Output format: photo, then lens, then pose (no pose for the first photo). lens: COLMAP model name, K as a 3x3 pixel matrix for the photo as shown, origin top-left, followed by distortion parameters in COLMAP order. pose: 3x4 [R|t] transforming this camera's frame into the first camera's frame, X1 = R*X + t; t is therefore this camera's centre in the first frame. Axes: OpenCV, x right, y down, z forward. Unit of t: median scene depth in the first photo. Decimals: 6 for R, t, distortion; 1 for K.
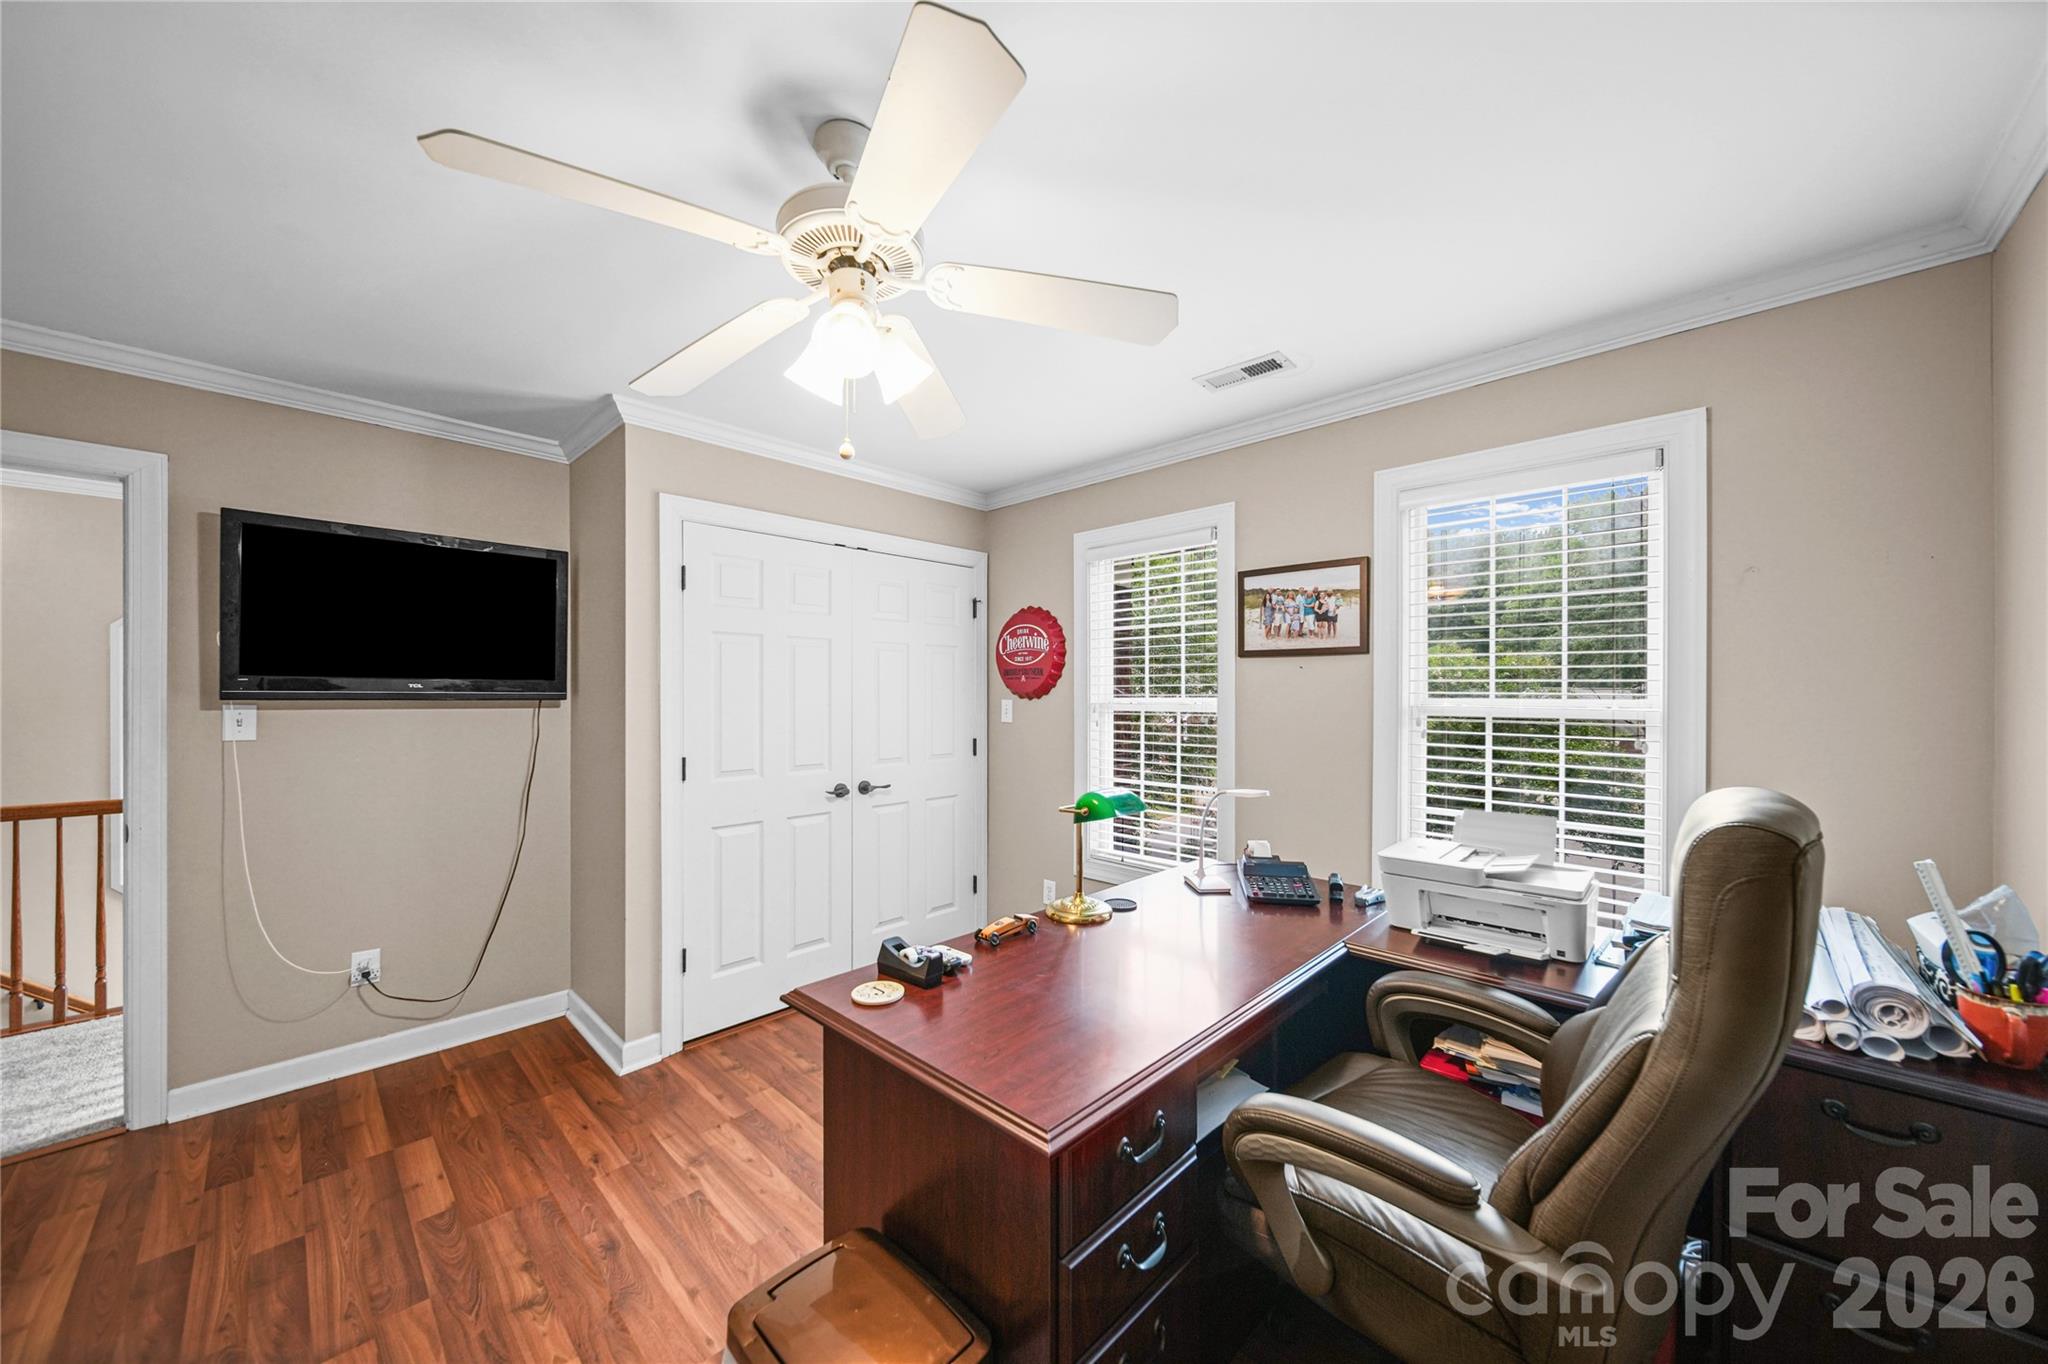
lens RADIAL K [[726.6, 0, 1022.8], [0, 726.6, 696.6], [0, 0, 1]] dist [-0.002897, -0.000112]
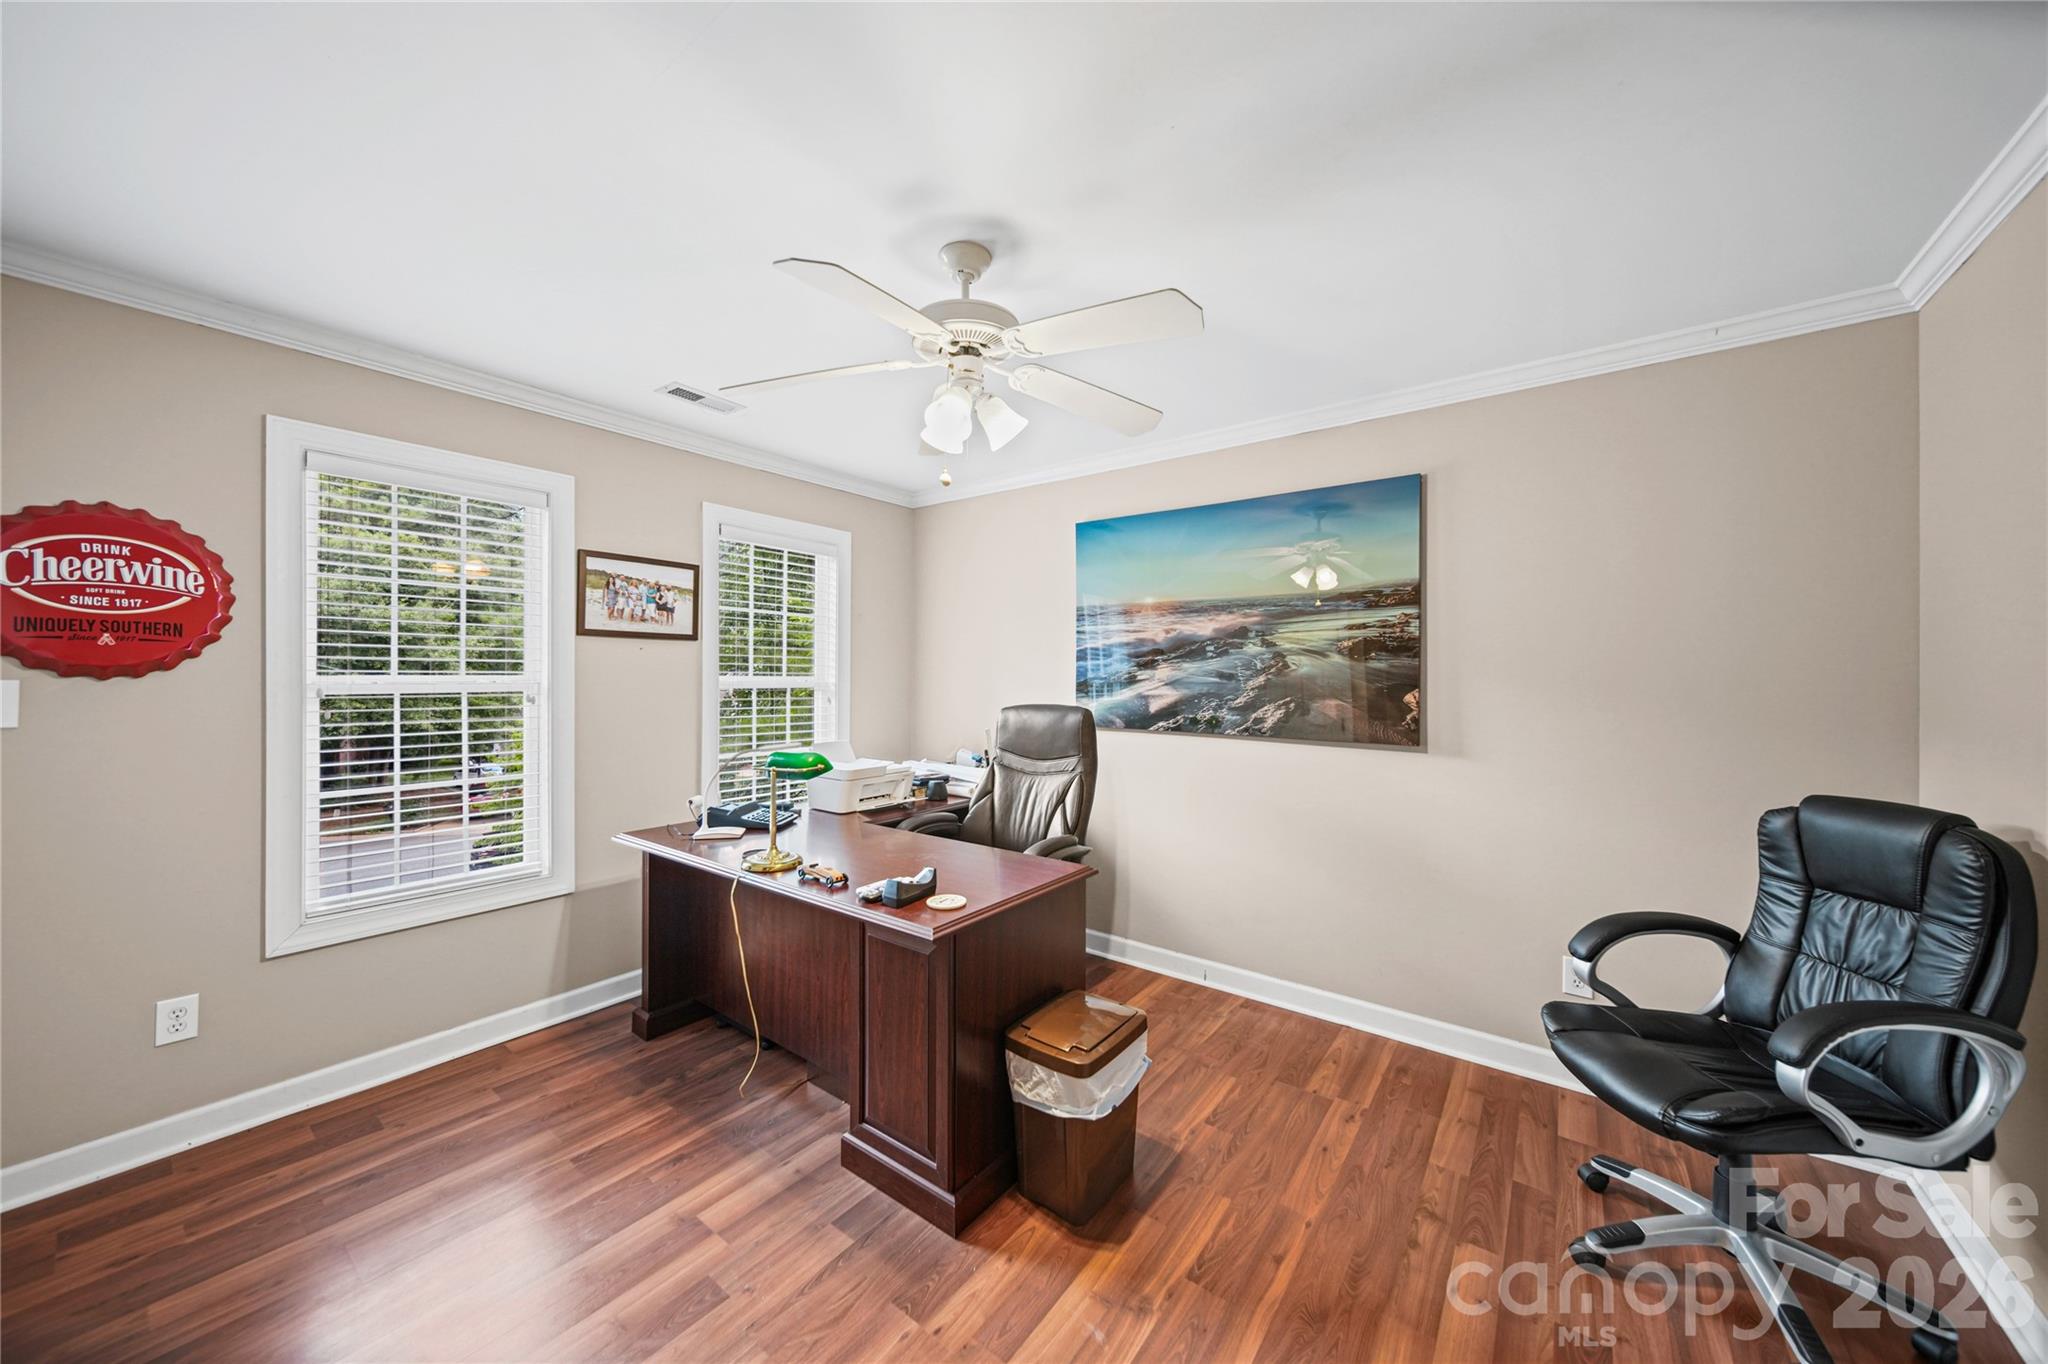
lens RADIAL K [[710.3, 0, 1037.5], [0, 710.3, 673.8], [0, 0, 1]] dist [0.001375, 0.000003]
pose [[-0.128028, -0.001011, 0.991770, -0.754826], [-0.005517, 0.999985, 0.000307, -0.004858], [-0.991755, -0.005433, -0.128032, 0.508348]]
